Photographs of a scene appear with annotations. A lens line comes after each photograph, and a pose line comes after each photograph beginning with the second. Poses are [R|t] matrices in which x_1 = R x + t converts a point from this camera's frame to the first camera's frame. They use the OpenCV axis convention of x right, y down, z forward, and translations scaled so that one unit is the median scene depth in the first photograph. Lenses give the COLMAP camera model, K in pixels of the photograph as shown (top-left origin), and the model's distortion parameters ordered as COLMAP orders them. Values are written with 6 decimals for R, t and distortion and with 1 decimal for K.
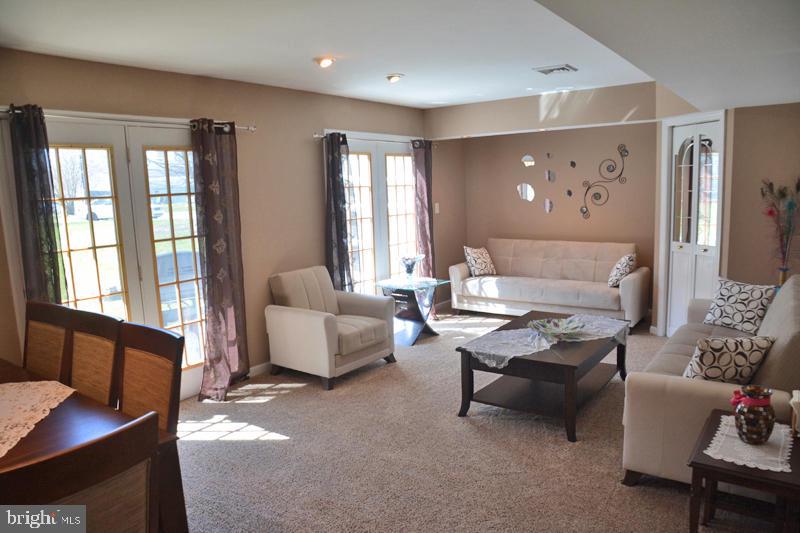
lens RADIAL K [[566.3, 0, 395.6], [0, 566.3, 280.7], [0, 0, 1]] dist [-0.133251, 0.078496]
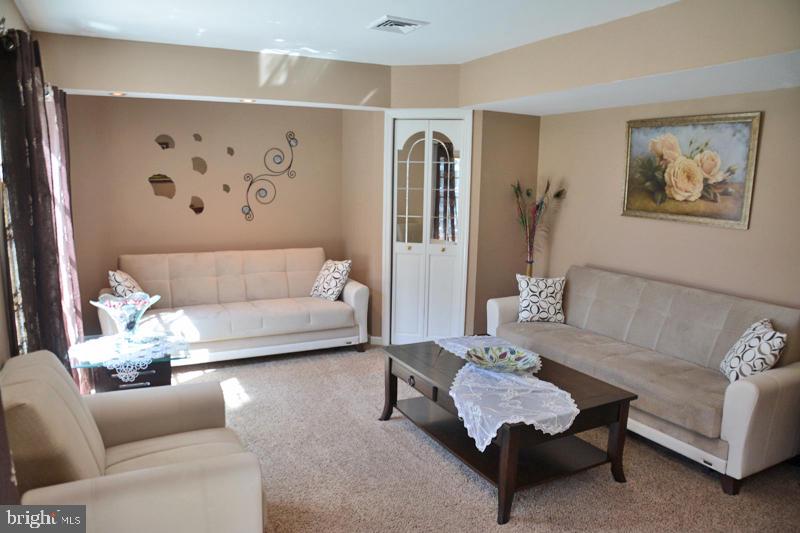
lens RADIAL K [[566.3, 0, 395.6], [0, 566.3, 280.7], [0, 0, 1]] dist [-0.133251, 0.078496]
pose [[0.448408, -0.113708, 0.886567, -0.440247], [0.108948, 0.991433, 0.072054, -0.094860], [-0.887164, 0.064280, 0.456955, 0.702689]]
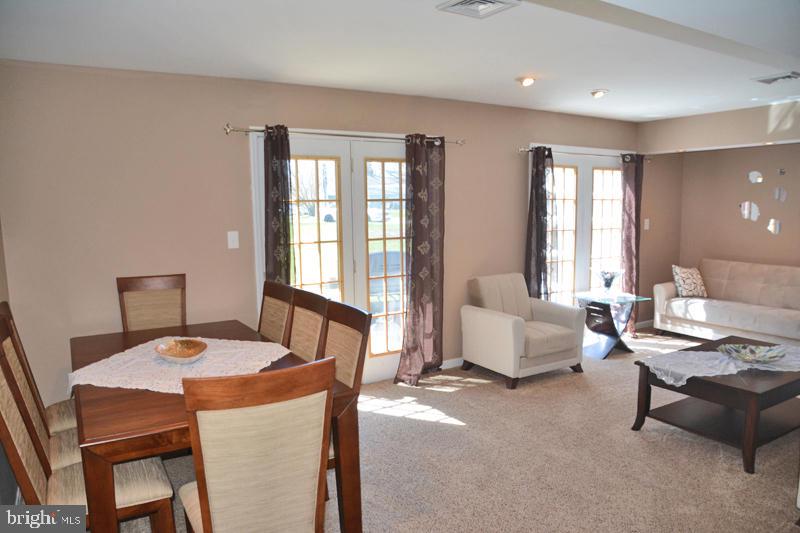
lens RADIAL K [[567.9, 0, 397.6], [0, 567.9, 290.4], [0, 0, 1]] dist [-0.135733, 0.078704]
pose [[0.925808, 0.080274, -0.369373, 0.058841], [-0.080864, 0.996628, 0.013913, 0.011034], [0.369244, 0.016989, 0.929177, -0.067733]]
